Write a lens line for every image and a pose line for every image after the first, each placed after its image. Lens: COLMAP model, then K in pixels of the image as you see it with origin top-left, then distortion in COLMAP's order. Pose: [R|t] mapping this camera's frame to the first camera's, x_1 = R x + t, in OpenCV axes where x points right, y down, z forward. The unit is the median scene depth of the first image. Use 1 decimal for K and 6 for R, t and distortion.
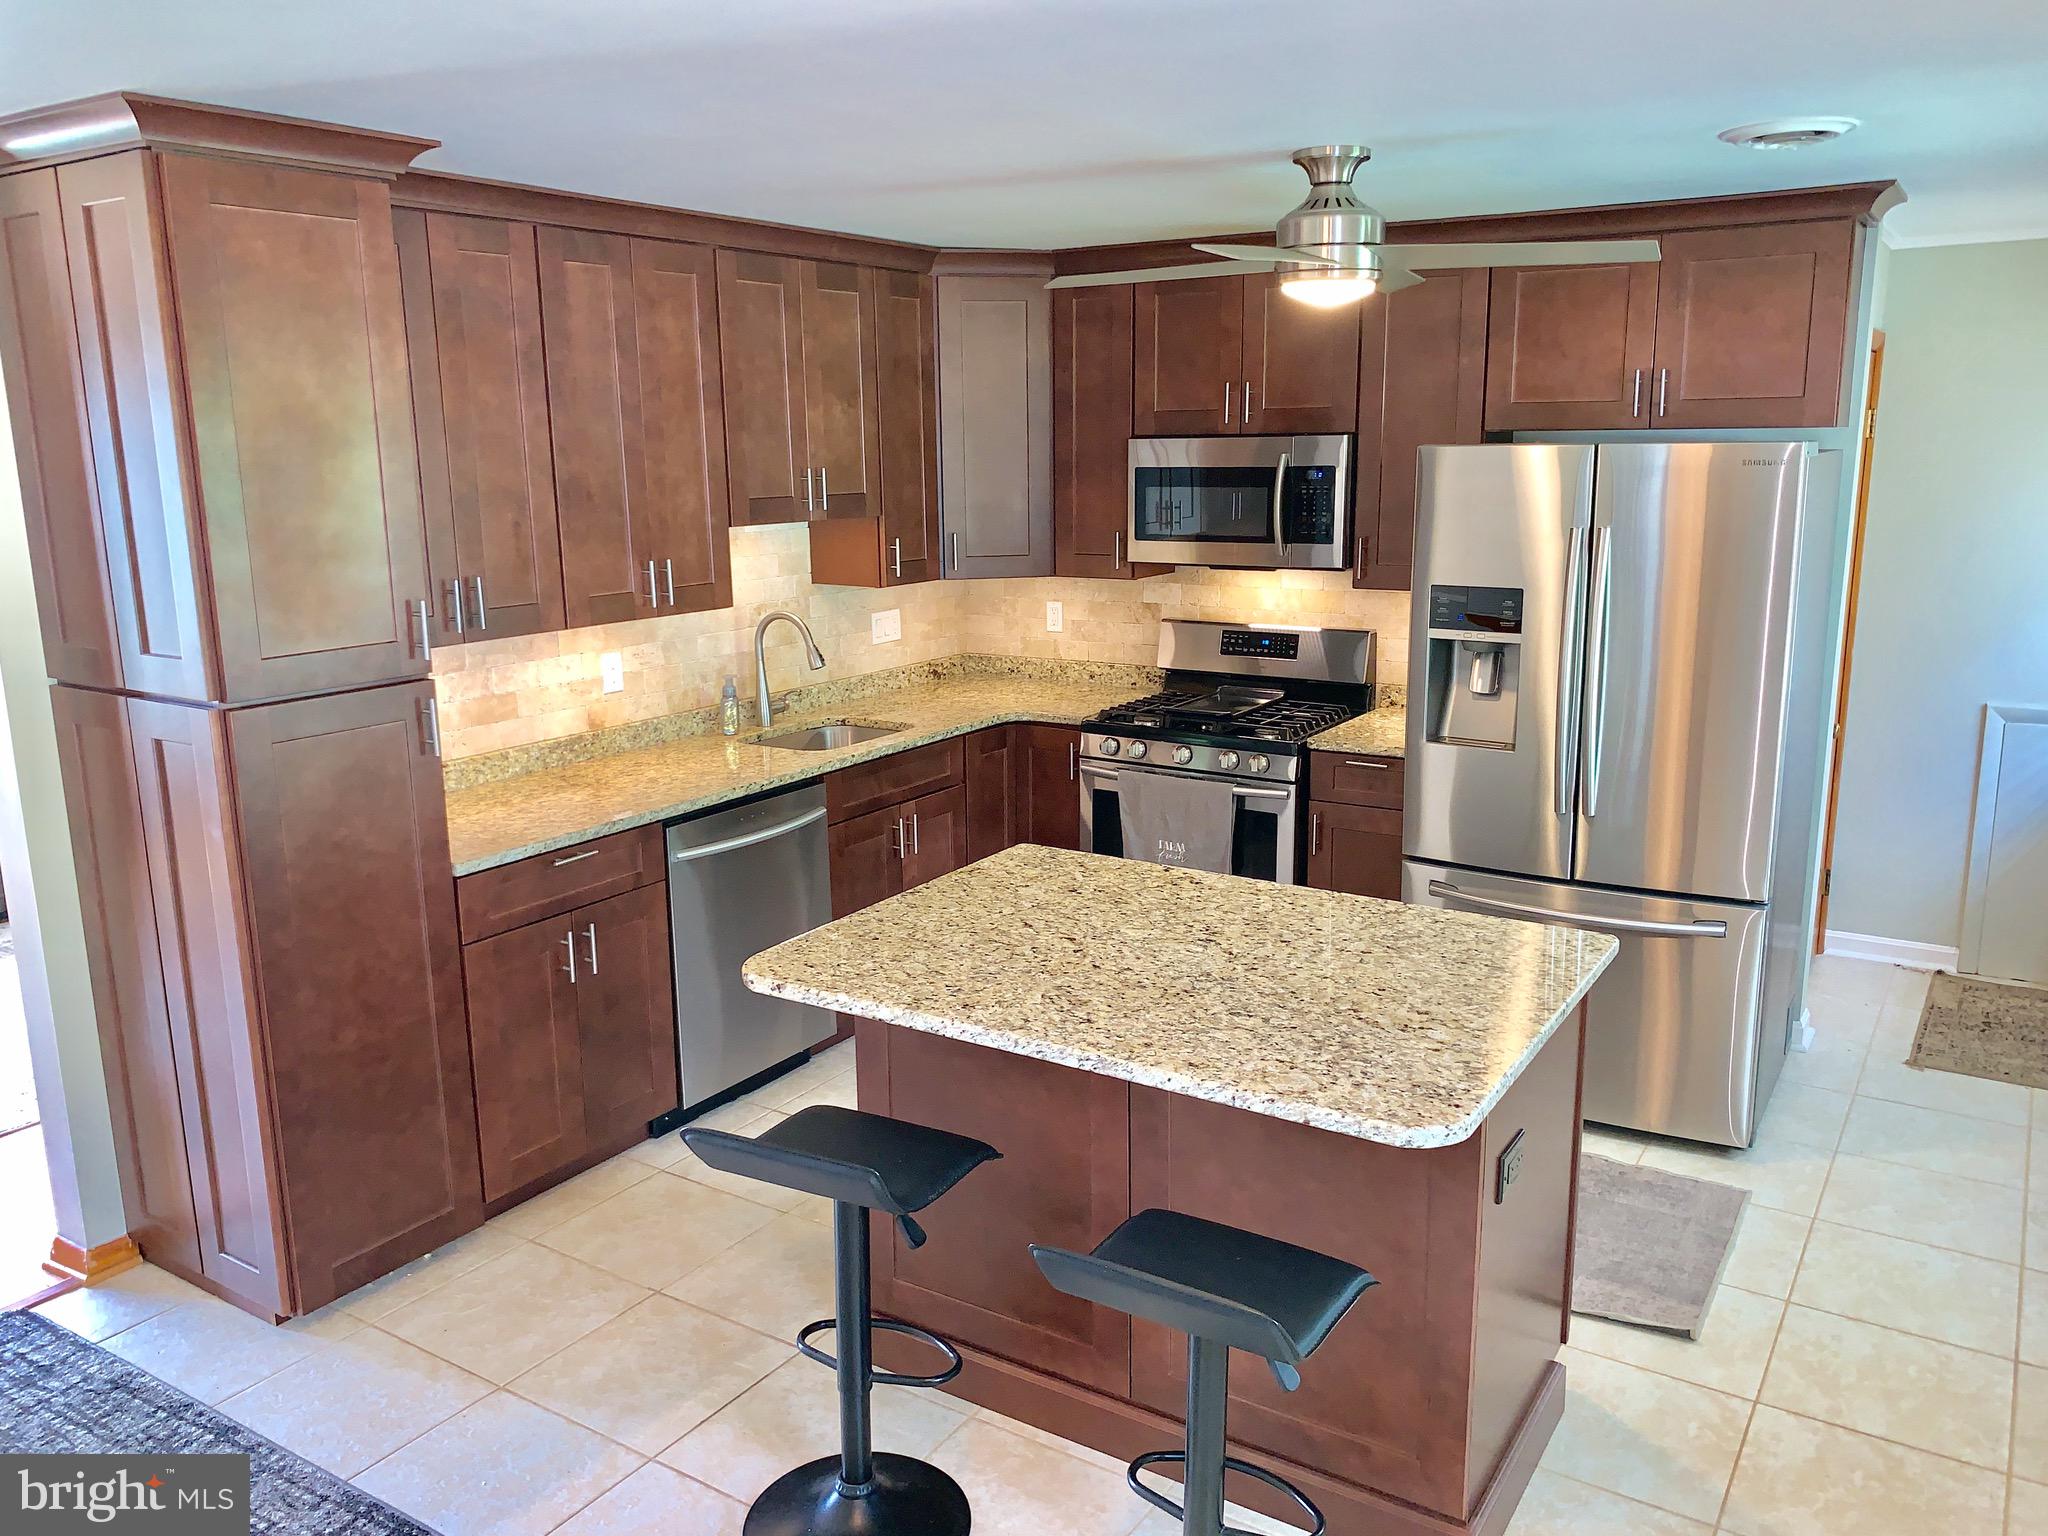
lens RADIAL K [[1571.4, 0, 1024.2], [0, 1571.4, 761.9], [0, 0, 1]] dist [0.040858, -0.053238]
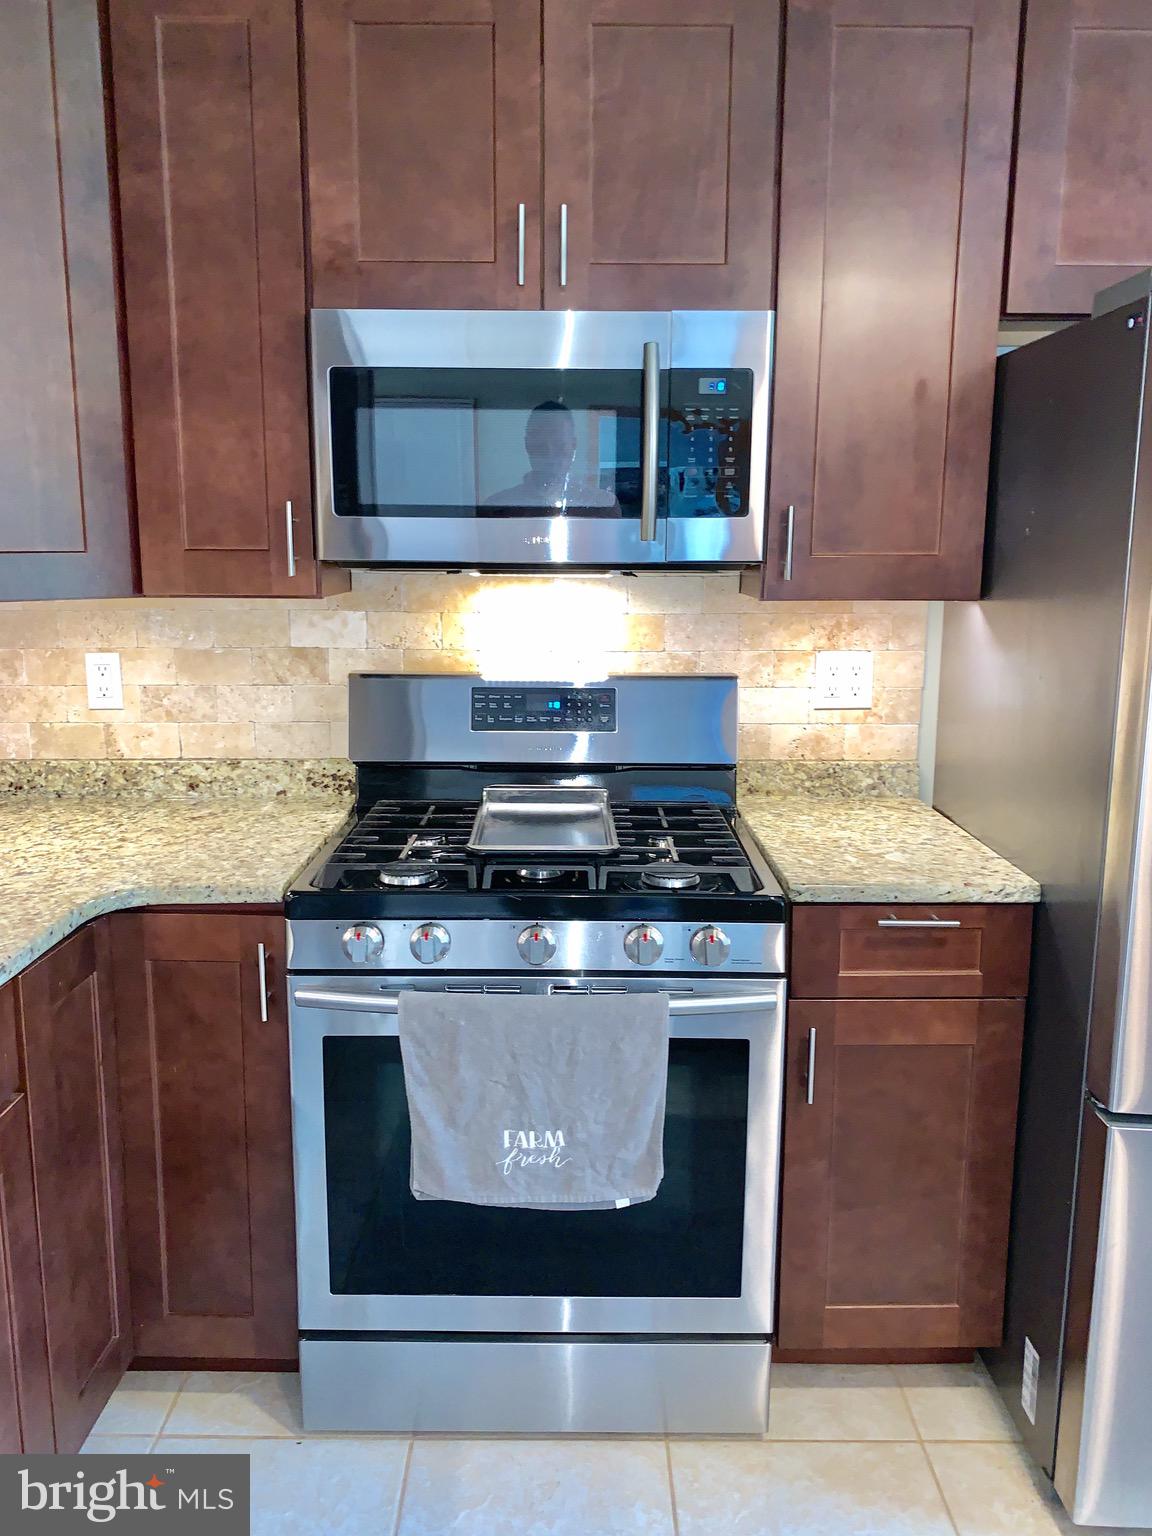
lens RADIAL K [[1178.6, 0, 568.8], [0, 1178.6, 745.9], [0, 0, 1]] dist [0.040858, -0.053238]
pose [[0.834249, -0.079756, 0.545590, -0.087582], [0.098831, 0.995088, -0.005654, -0.064915], [-0.542459, 0.058638, 0.838033, 0.714633]]
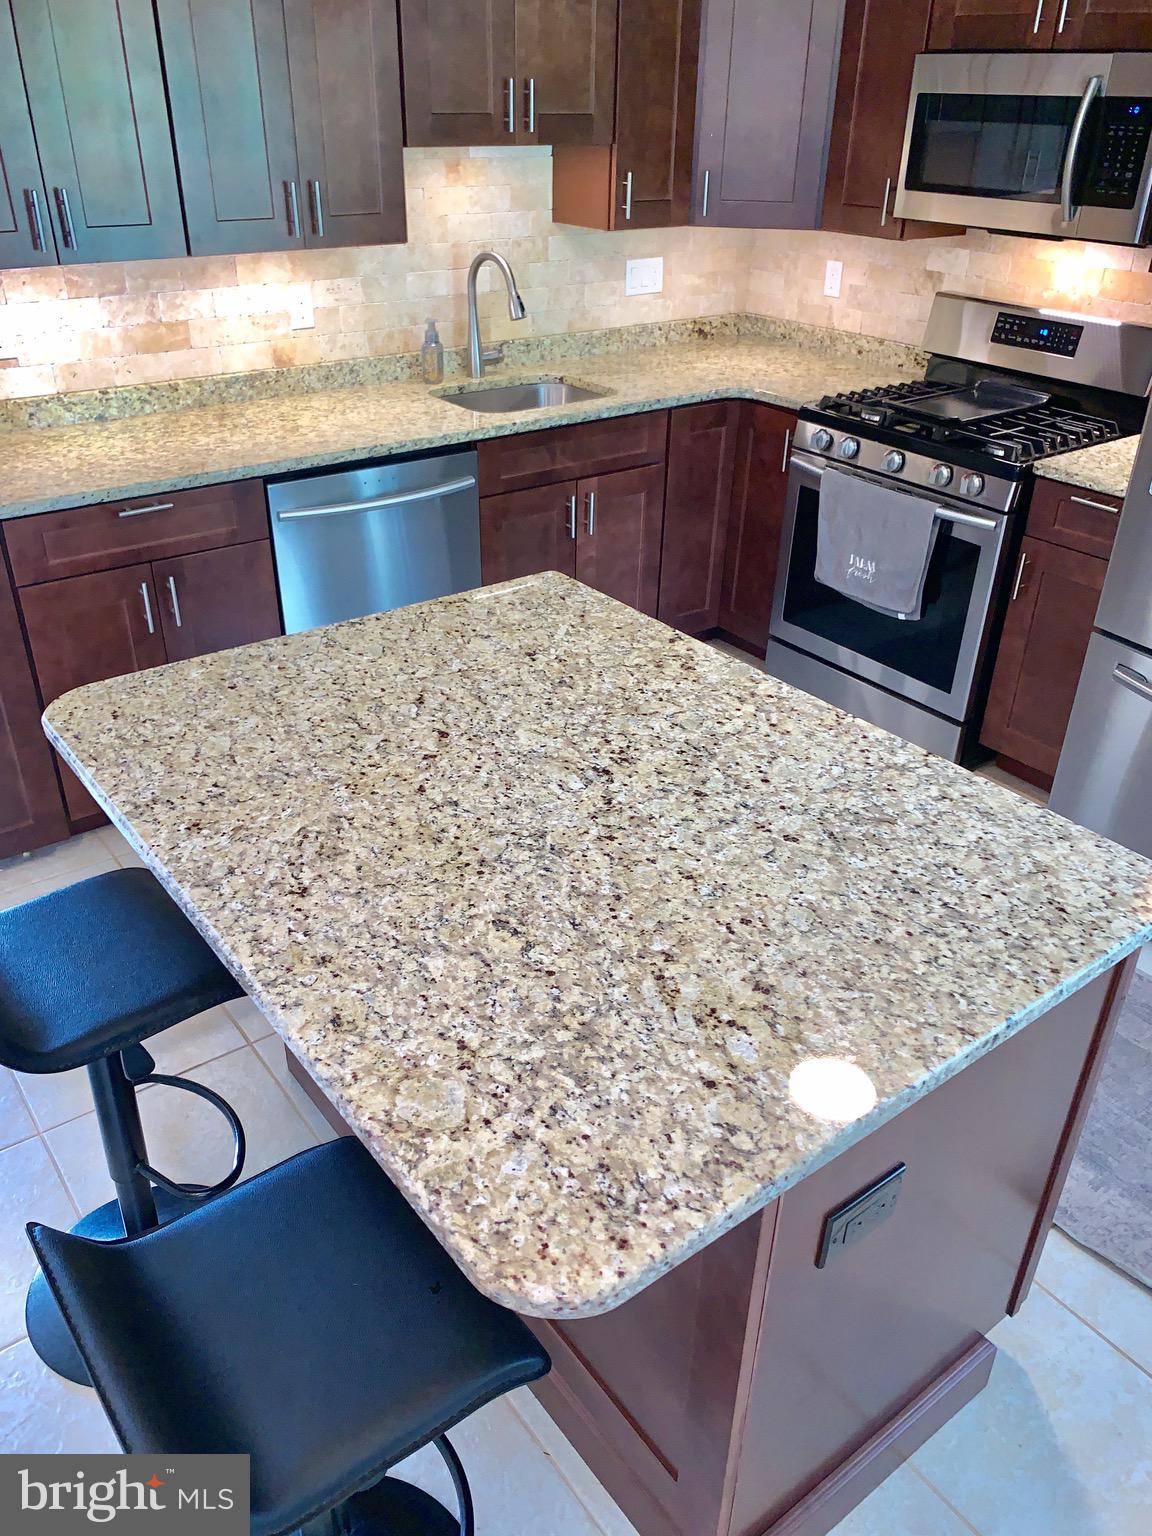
lens RADIAL K [[1178.6, 0, 563.5], [0, 1178.6, 772.4], [0, 0, 1]] dist [0.040858, -0.053238]
pose [[0.934631, 0.201417, -0.293081, 0.164832], [-0.098126, 0.938213, 0.331855, -0.044961], [0.341814, -0.281403, 0.896647, 0.301982]]
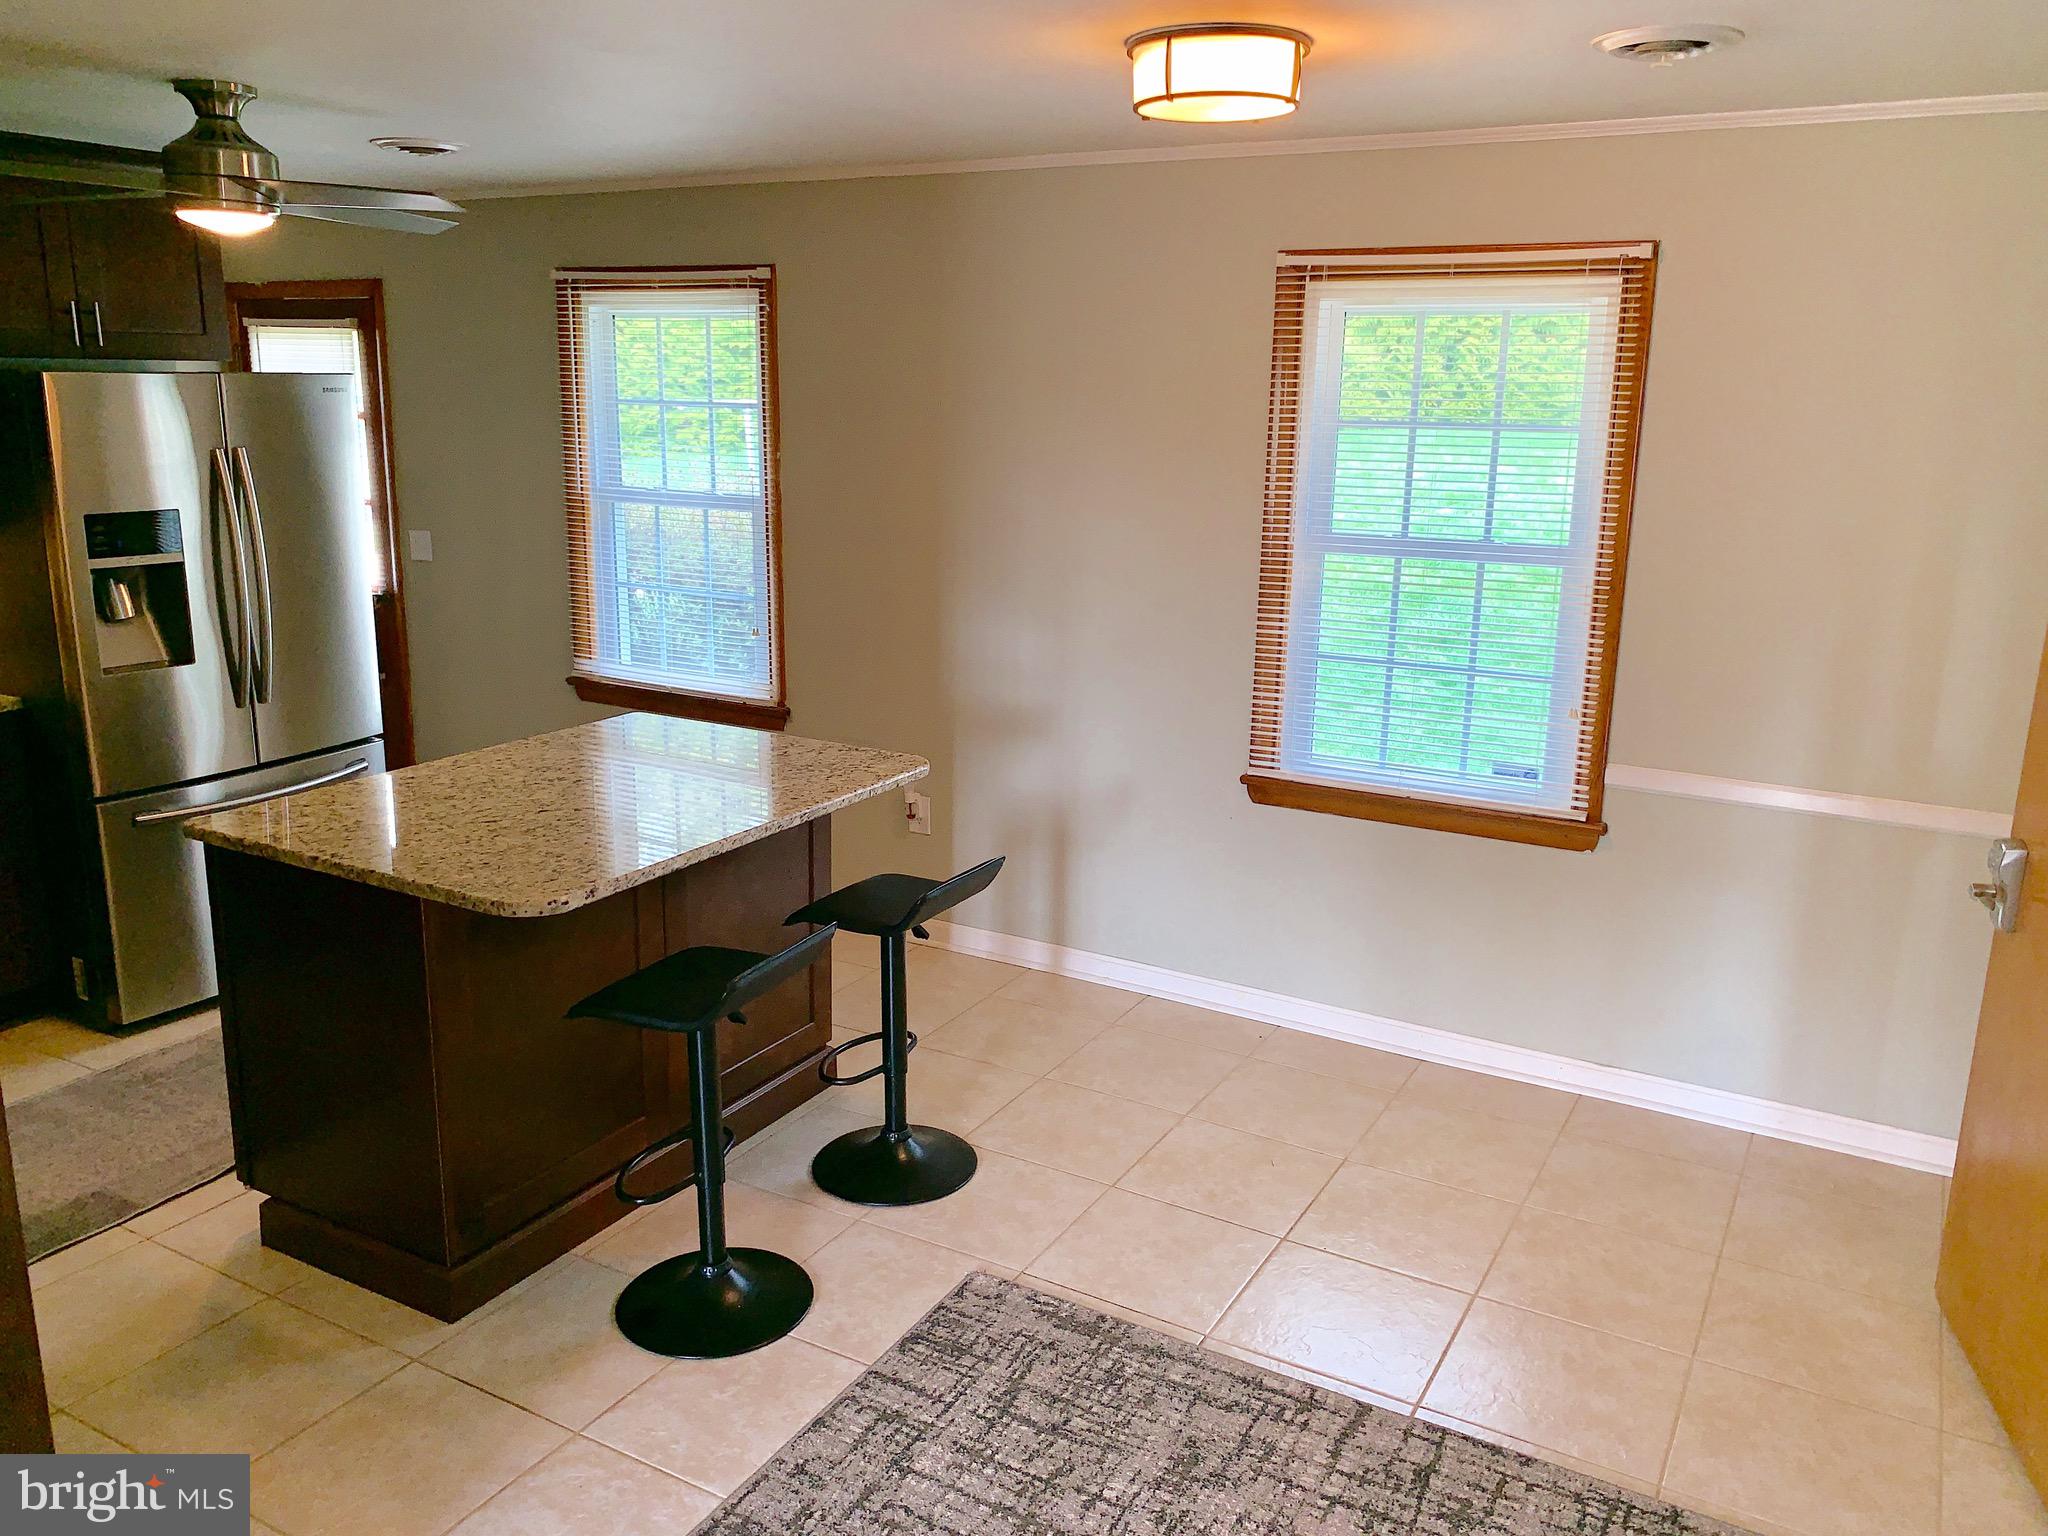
lens RADIAL K [[1571.4, 0, 1019.7], [0, 1571.4, 766.6], [0, 0, 1]] dist [0.040858, -0.053238]
pose [[-0.056981, -0.237471, 0.969722, -0.681343], [0.190196, 0.950930, 0.244044, -0.081753], [-0.980091, 0.198344, -0.009019, 0.414763]]
